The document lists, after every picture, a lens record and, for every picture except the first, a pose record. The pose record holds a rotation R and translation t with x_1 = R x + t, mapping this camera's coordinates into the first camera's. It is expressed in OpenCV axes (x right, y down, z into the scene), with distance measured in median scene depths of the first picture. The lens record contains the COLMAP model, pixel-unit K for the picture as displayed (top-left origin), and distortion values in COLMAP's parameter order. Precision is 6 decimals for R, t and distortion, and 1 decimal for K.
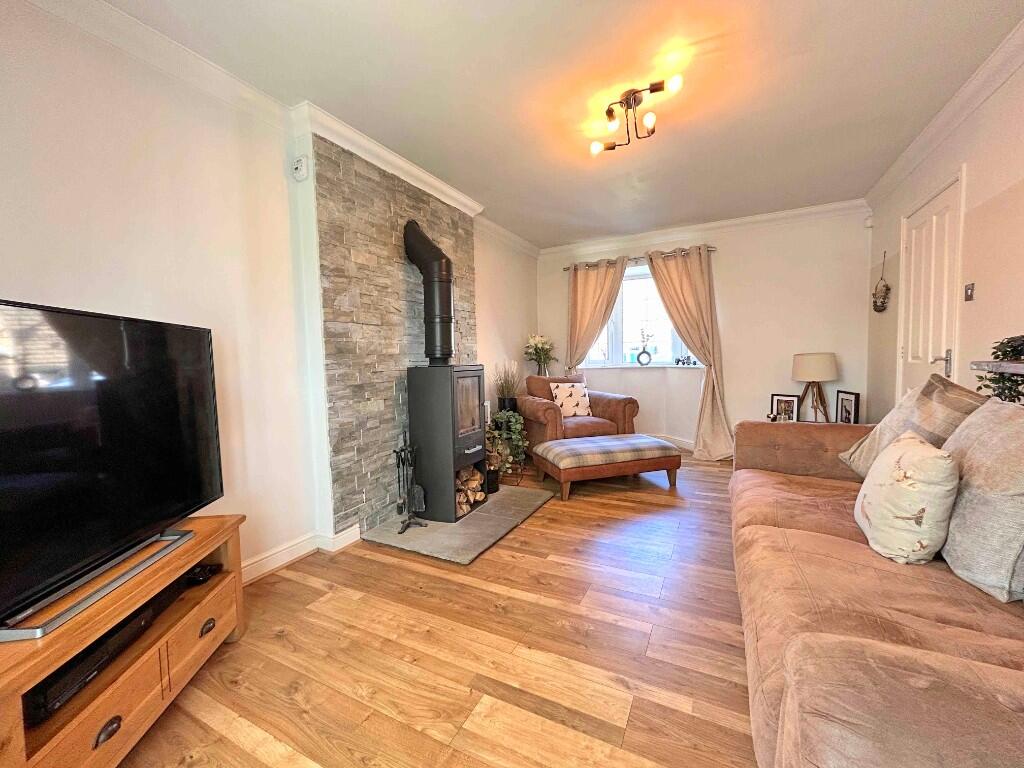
lens RADIAL K [[410.0, 0, 512.0], [0, 410.0, 384.0], [0, 0, 1]] dist [-0.001969, 0.000388]
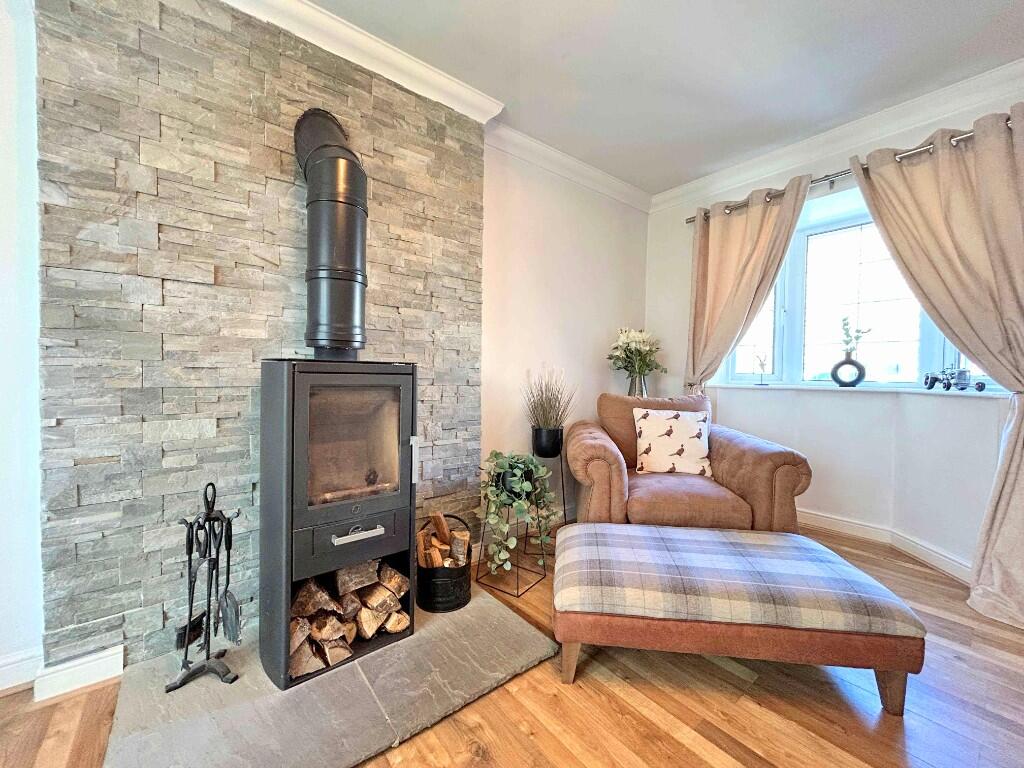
lens RADIAL K [[410.0, 0, 512.0], [0, 410.0, 384.0], [0, 0, 1]] dist [-0.001969, 0.000388]
pose [[0.910694, 0.046878, -0.410413, 0.247285], [-0.061194, 0.997888, -0.021807, -0.018986], [0.408523, 0.044974, 0.911639, 0.582563]]
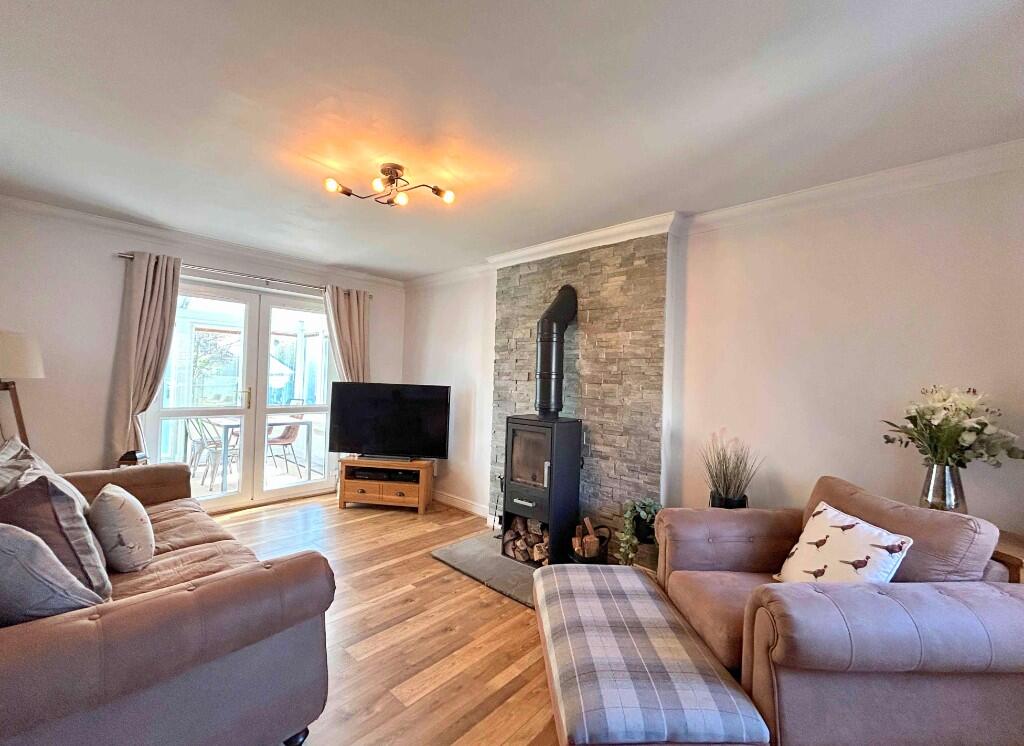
lens RADIAL K [[426.8, 0, 512.0], [0, 426.8, 373.0], [0, 0, 1]] dist [0.001089, 0.000008]
pose [[-0.261846, 0.004978, -0.965097, 0.880194], [-0.082095, 0.996247, 0.027412, -0.176895], [0.961612, 0.086407, -0.260455, 1.141330]]
